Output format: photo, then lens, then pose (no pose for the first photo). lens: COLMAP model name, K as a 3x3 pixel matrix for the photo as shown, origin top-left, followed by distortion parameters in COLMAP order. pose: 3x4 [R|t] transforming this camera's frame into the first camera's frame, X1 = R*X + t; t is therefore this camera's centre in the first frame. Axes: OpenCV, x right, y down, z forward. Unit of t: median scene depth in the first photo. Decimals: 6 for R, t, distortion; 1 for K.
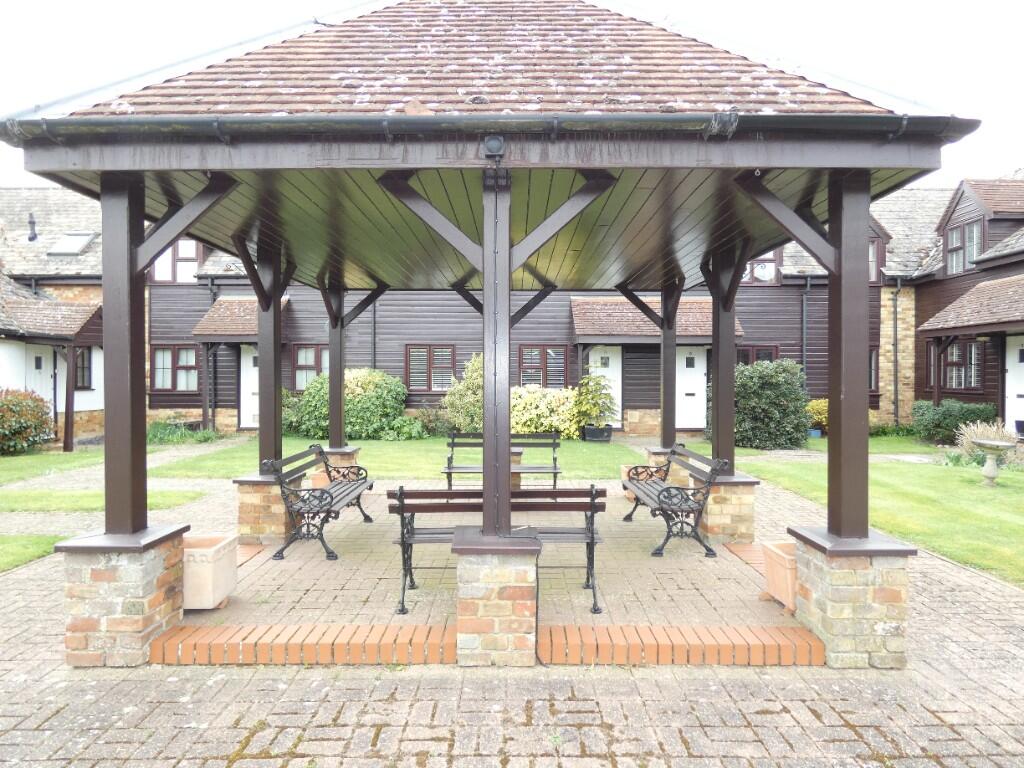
lens RADIAL K [[608.9, 0, 511.7], [0, 608.9, 386.3], [0, 0, 1]] dist [0.007372, -0.001160]
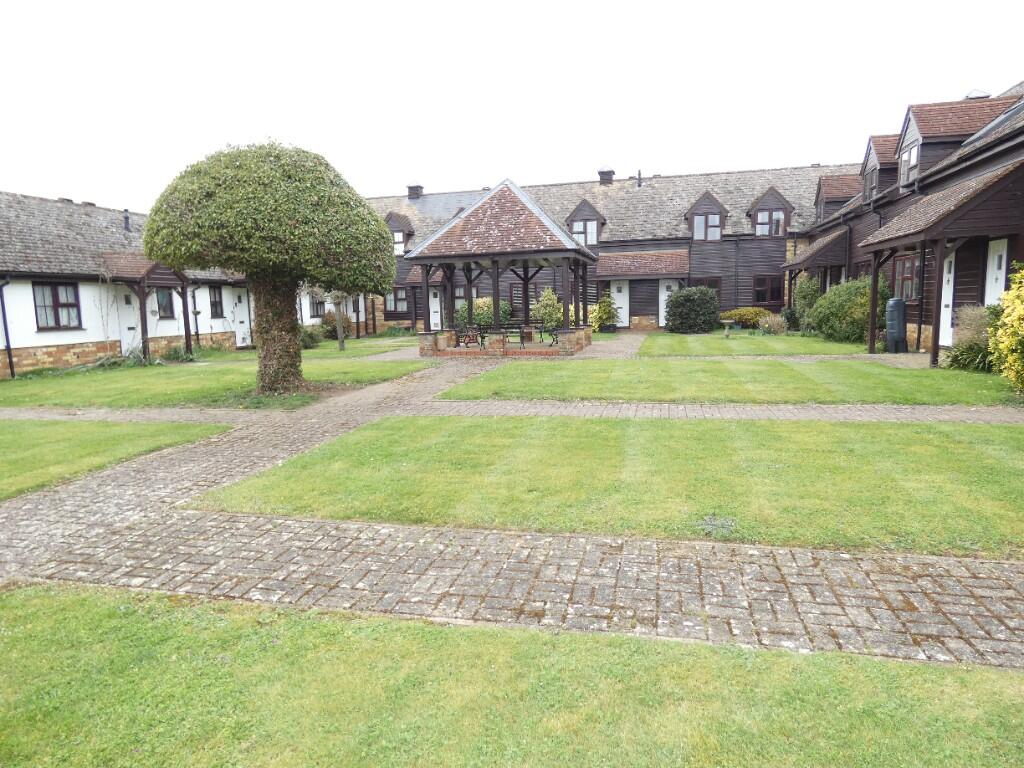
lens RADIAL K [[608.9, 0, 512.8], [0, 608.9, 383.8], [0, 0, 1]] dist [0.007372, -0.001160]
pose [[0.971178, 0.005234, -0.238300, 0.278880], [0.022950, 0.993061, 0.115342, 0.021048], [0.237250, -0.117487, 0.964318, -0.827770]]
